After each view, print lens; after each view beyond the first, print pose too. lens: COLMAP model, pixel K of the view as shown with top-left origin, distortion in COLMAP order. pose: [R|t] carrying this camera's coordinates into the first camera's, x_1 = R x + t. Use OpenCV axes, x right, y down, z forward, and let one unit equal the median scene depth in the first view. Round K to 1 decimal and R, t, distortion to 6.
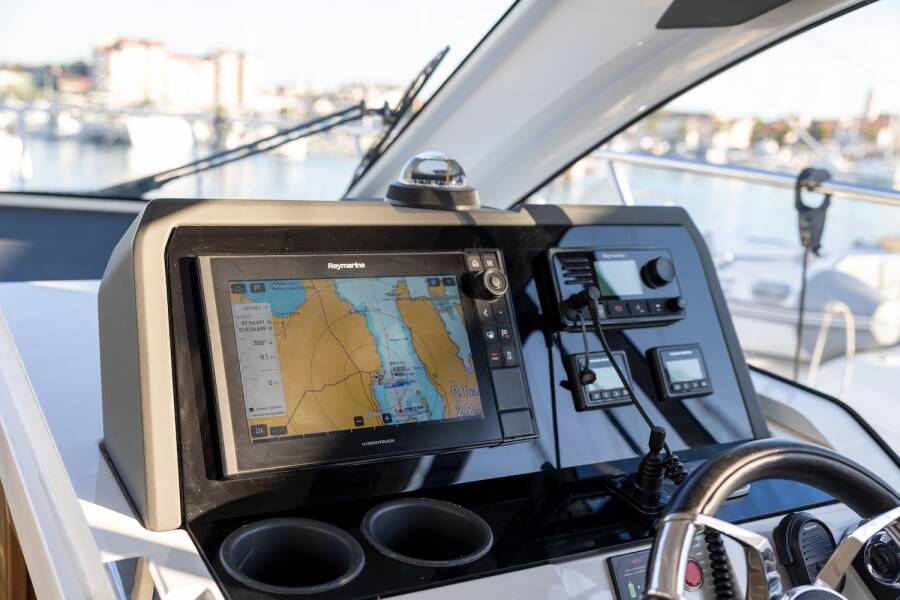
lens RADIAL K [[984.1, 0, 448.1], [0, 984.1, 288.8], [0, 0, 1]] dist [0.001875, 0.017333]
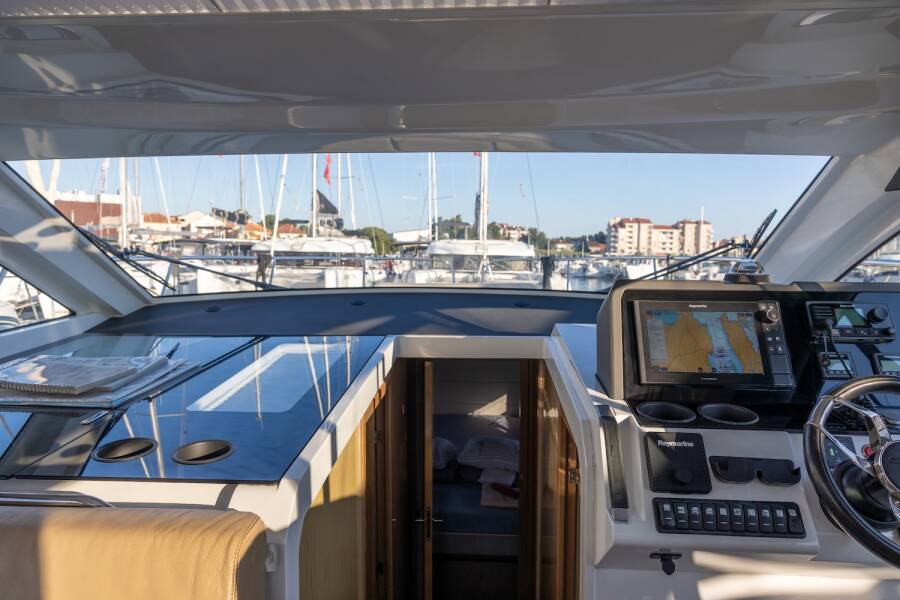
lens RADIAL K [[600.2, 0, 449.5], [0, 600.2, 297.2], [0, 0, 1]] dist [0.004907, 0.002568]
pose [[0.825652, -0.012264, -0.564046, 0.195009], [-0.054454, 0.993364, -0.101308, 0.119673], [0.561546, 0.114359, 0.819505, -0.467190]]
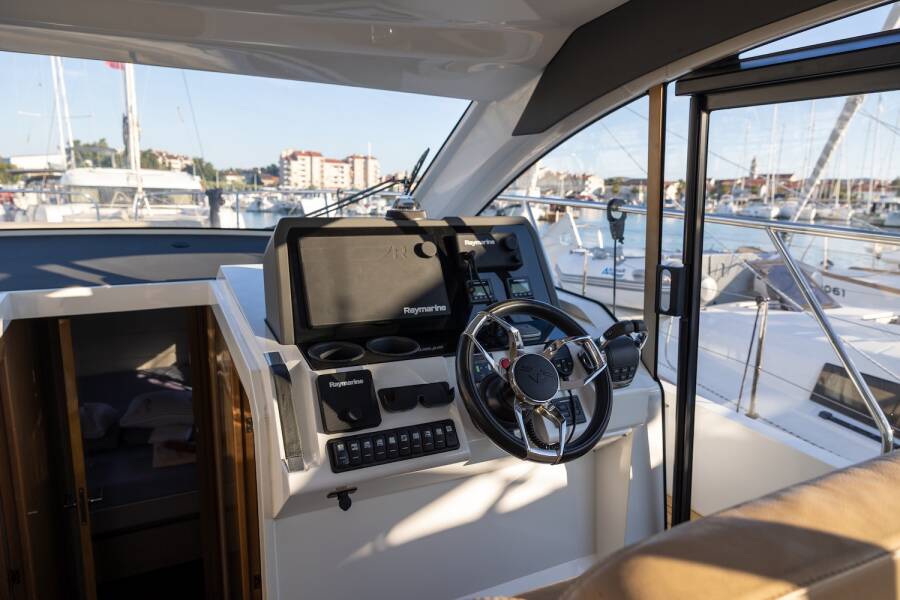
lens RADIAL K [[600.2, 0, 449.5], [0, 600.2, 297.2], [0, 0, 1]] dist [0.004907, 0.002568]
pose [[0.996441, -0.029930, -0.078804, 0.192313], [0.030122, 0.999545, 0.001247, 0.100668], [0.078731, -0.003617, 0.996889, -0.387653]]
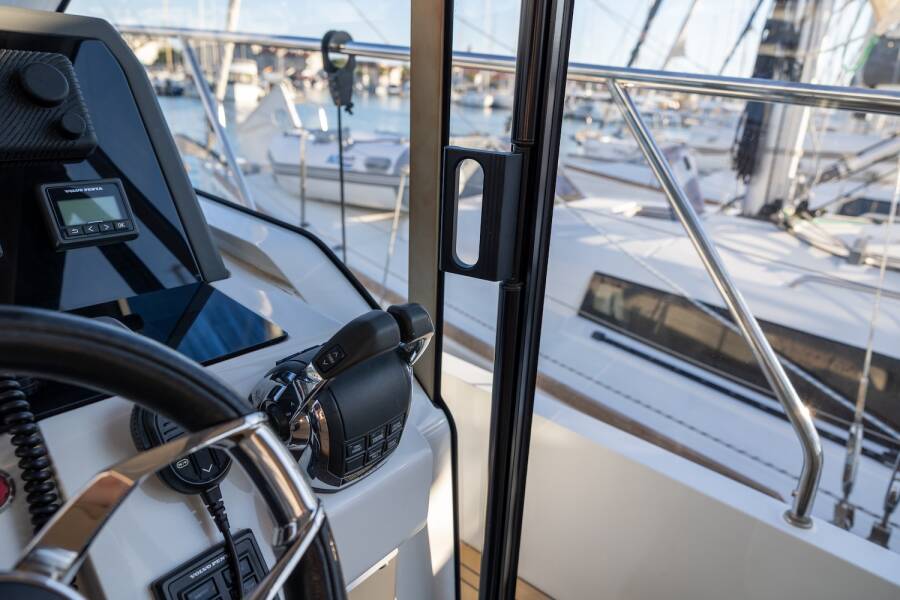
lens RADIAL K [[614.6, 0, 451.3], [0, 614.6, 268.4], [0, 0, 1]] dist [0.009630, 0.002349]
pose [[0.933754, -0.099145, 0.343908, 0.352331], [0.048957, 0.987217, 0.151679, 0.069575], [-0.354550, -0.124794, 0.926672, 0.423112]]
